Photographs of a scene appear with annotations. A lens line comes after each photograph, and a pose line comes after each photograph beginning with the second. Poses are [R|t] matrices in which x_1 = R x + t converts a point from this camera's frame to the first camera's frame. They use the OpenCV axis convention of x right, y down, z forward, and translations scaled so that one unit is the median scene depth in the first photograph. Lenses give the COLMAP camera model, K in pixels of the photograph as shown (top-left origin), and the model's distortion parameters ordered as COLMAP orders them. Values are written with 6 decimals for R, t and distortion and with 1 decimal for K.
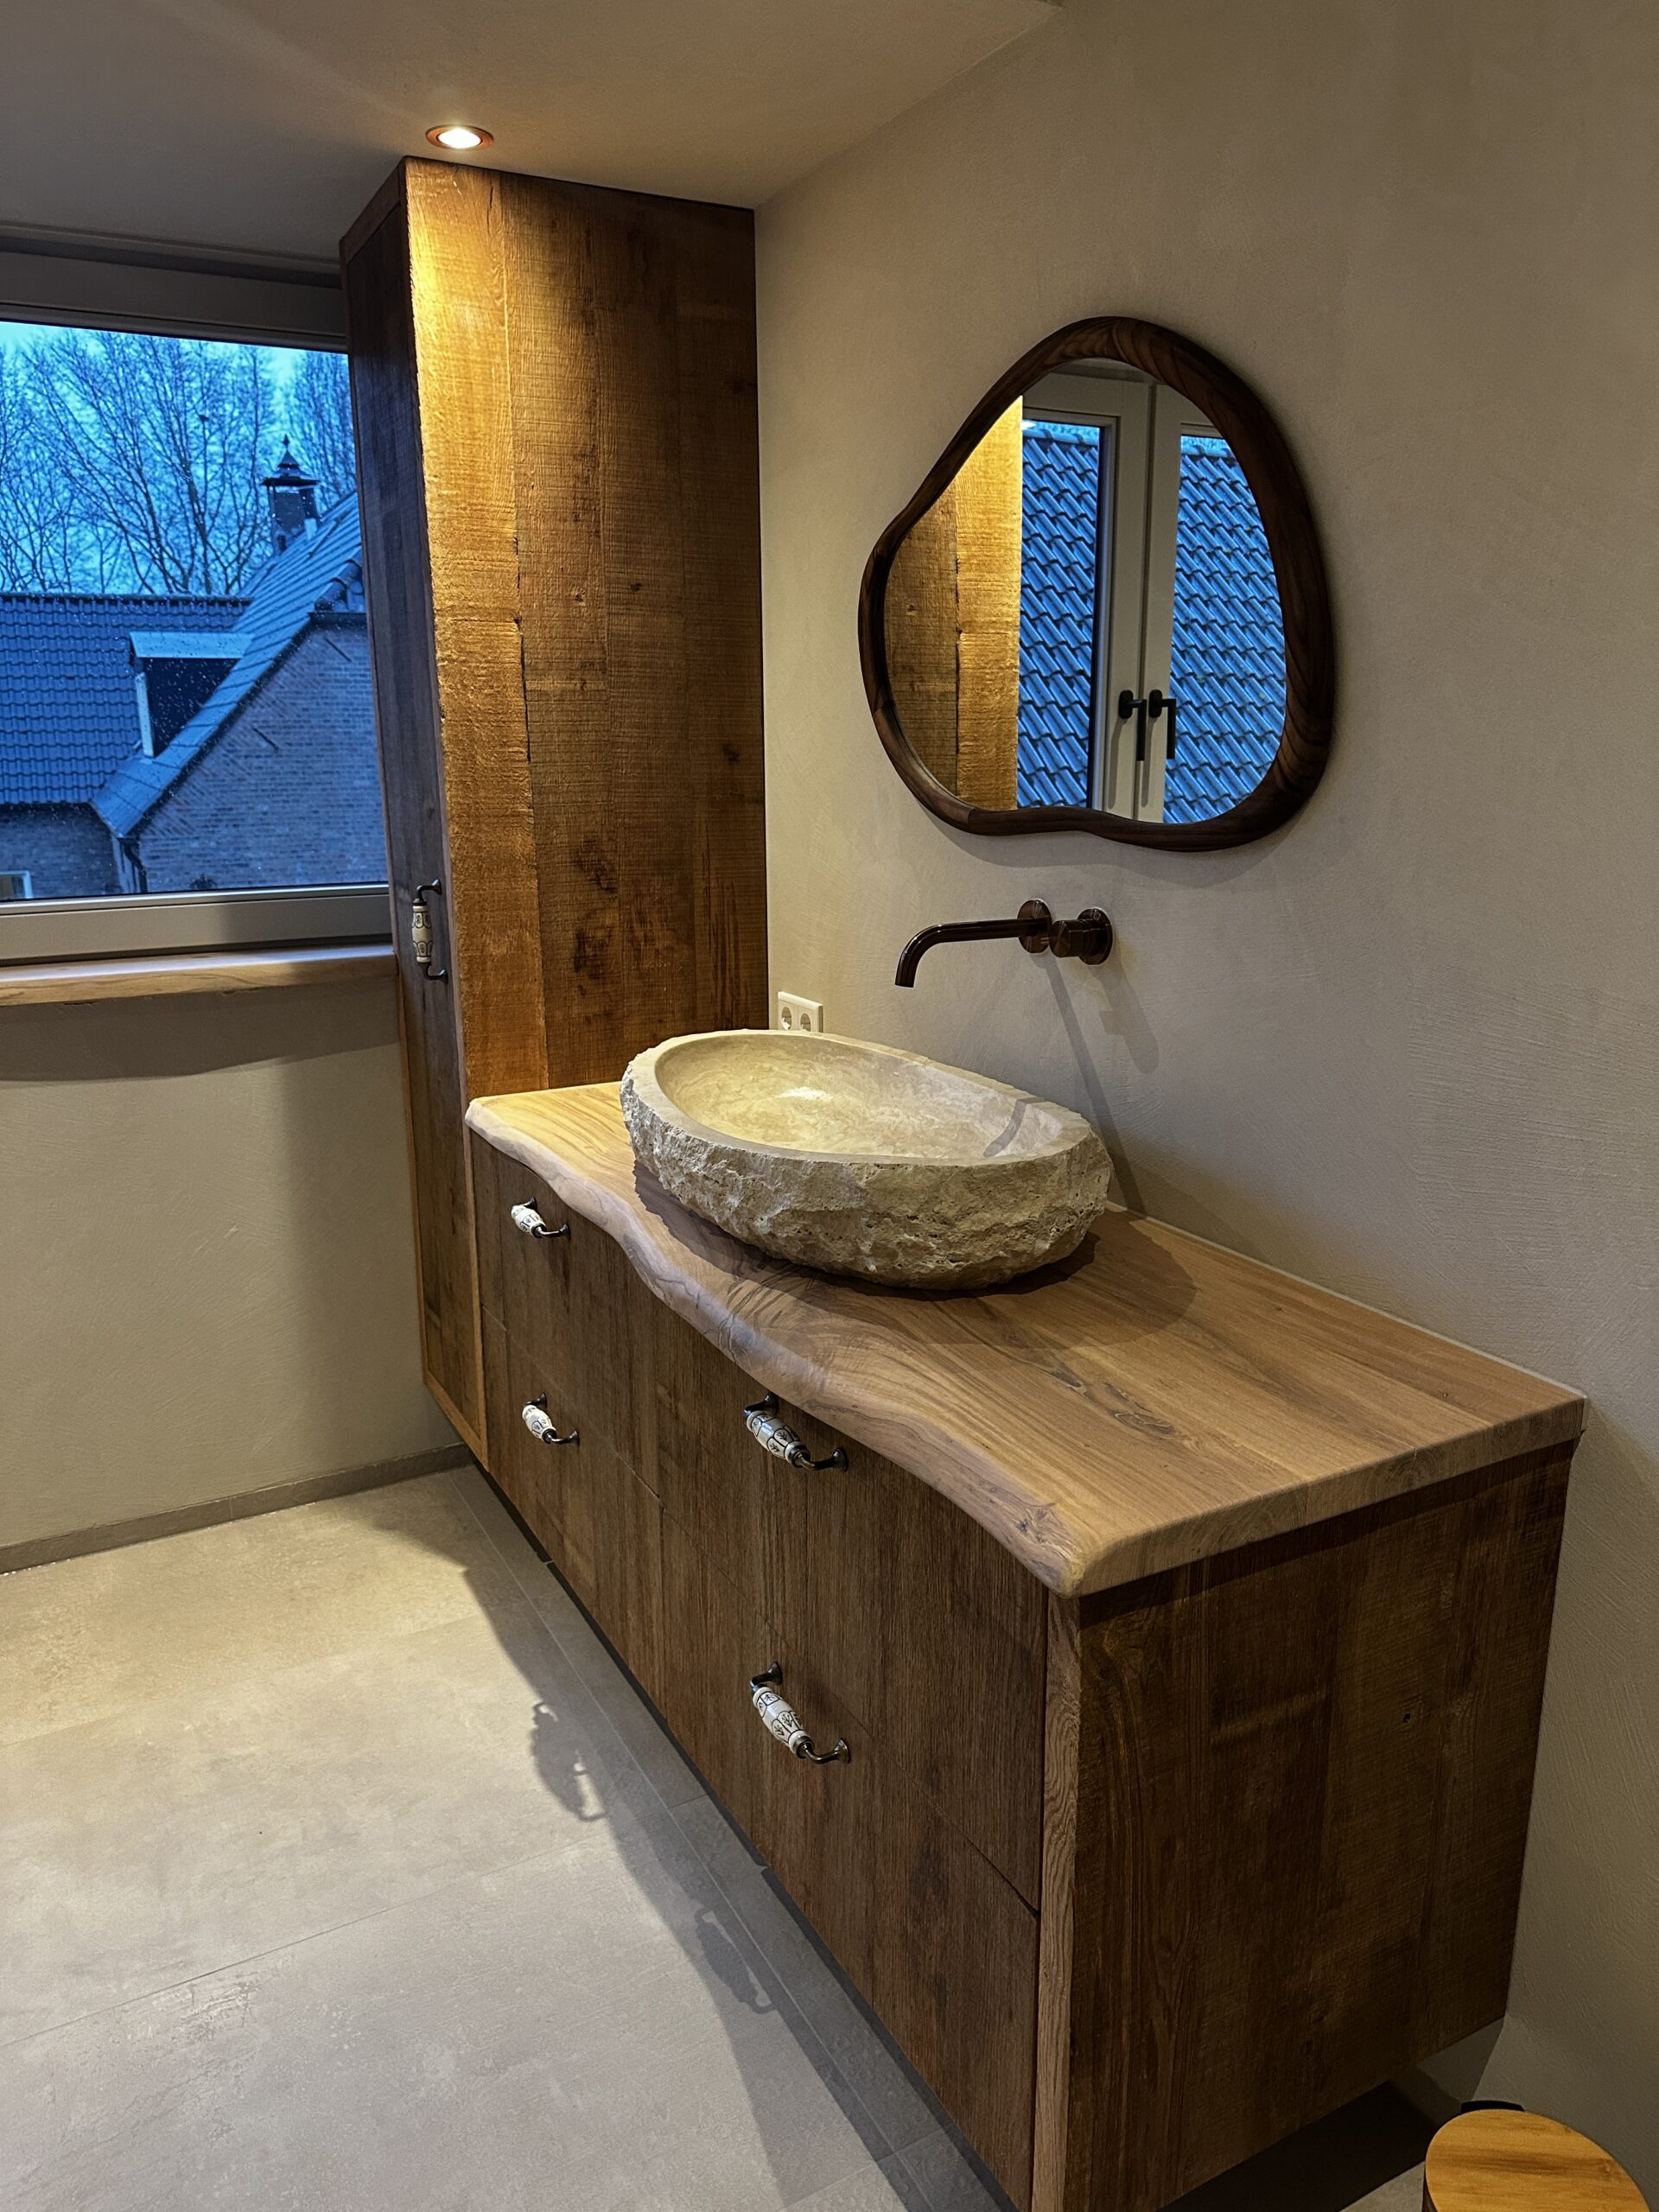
lens RADIAL K [[1540.2, 0, 802.0], [0, 1540.2, 1109.3], [0, 0, 1]] dist [-0.010896, -0.003397]
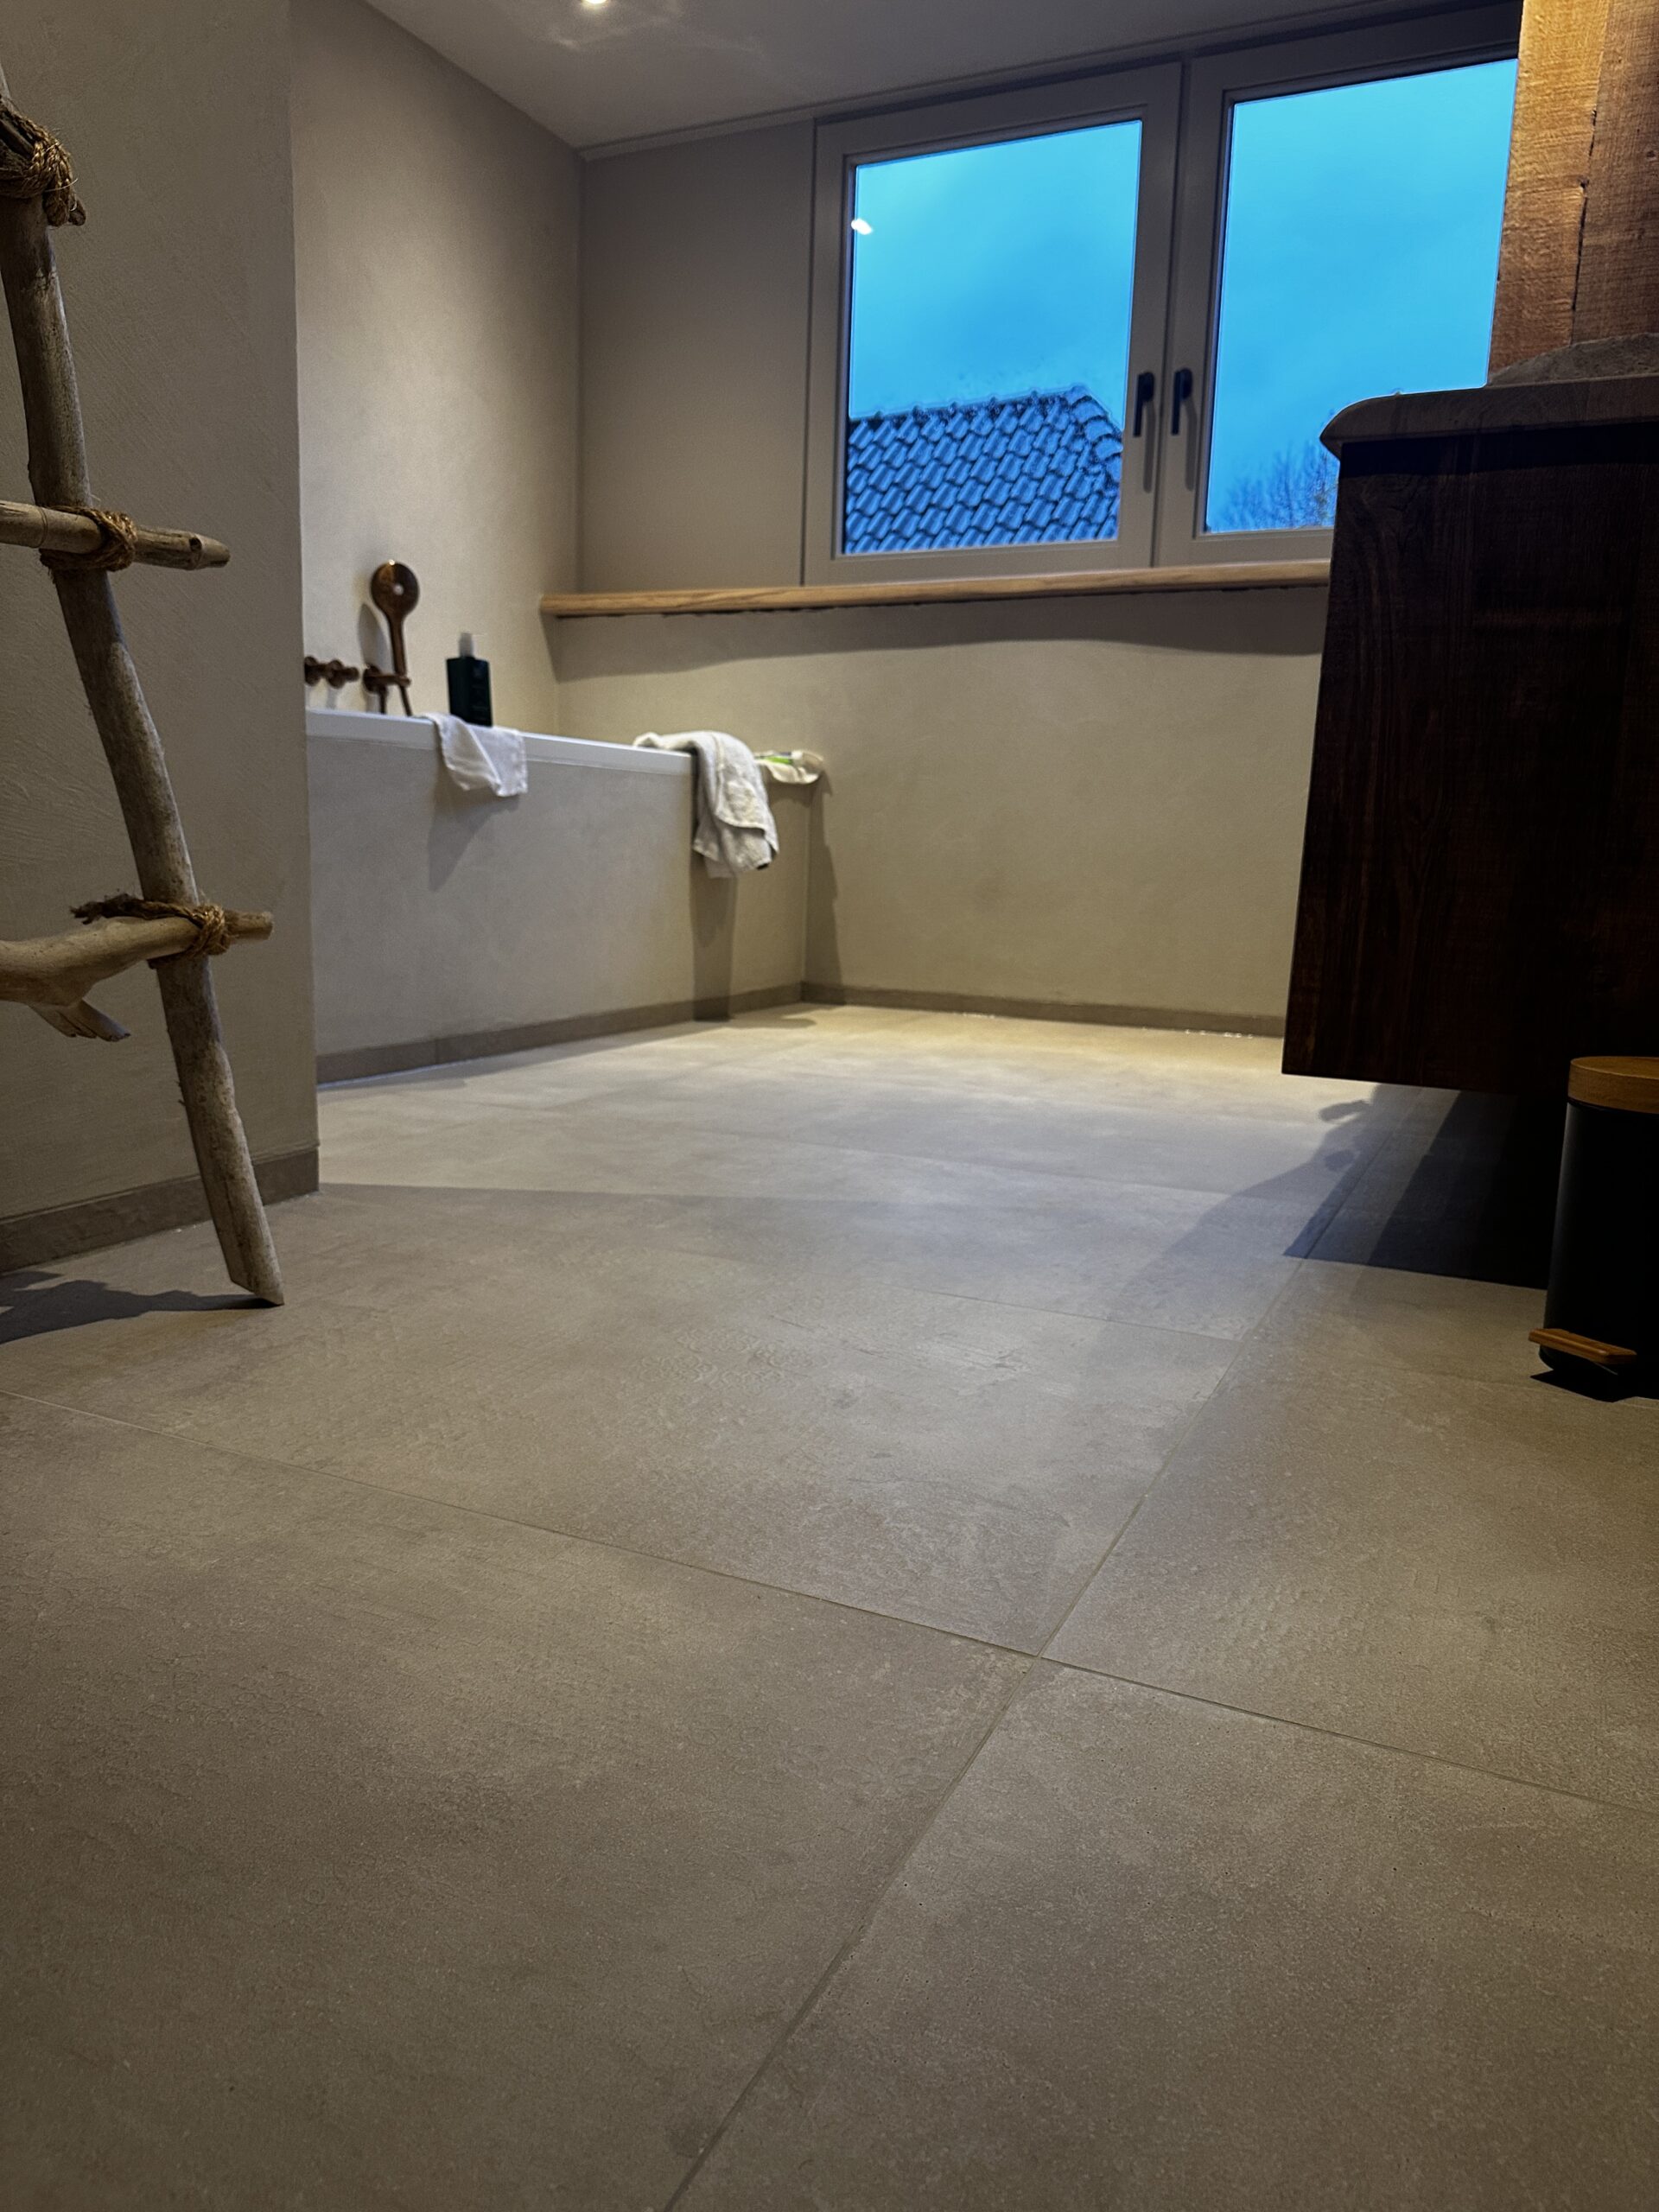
lens RADIAL K [[1540.2, 0, 802.0], [0, 1540.2, 1109.3], [0, 0, 1]] dist [-0.010896, -0.003397]
pose [[0.581431, 0.173084, -0.794971, 0.944606], [-0.226731, 0.972871, 0.045989, 0.815584], [0.781365, 0.153505, 0.604901, -0.067872]]
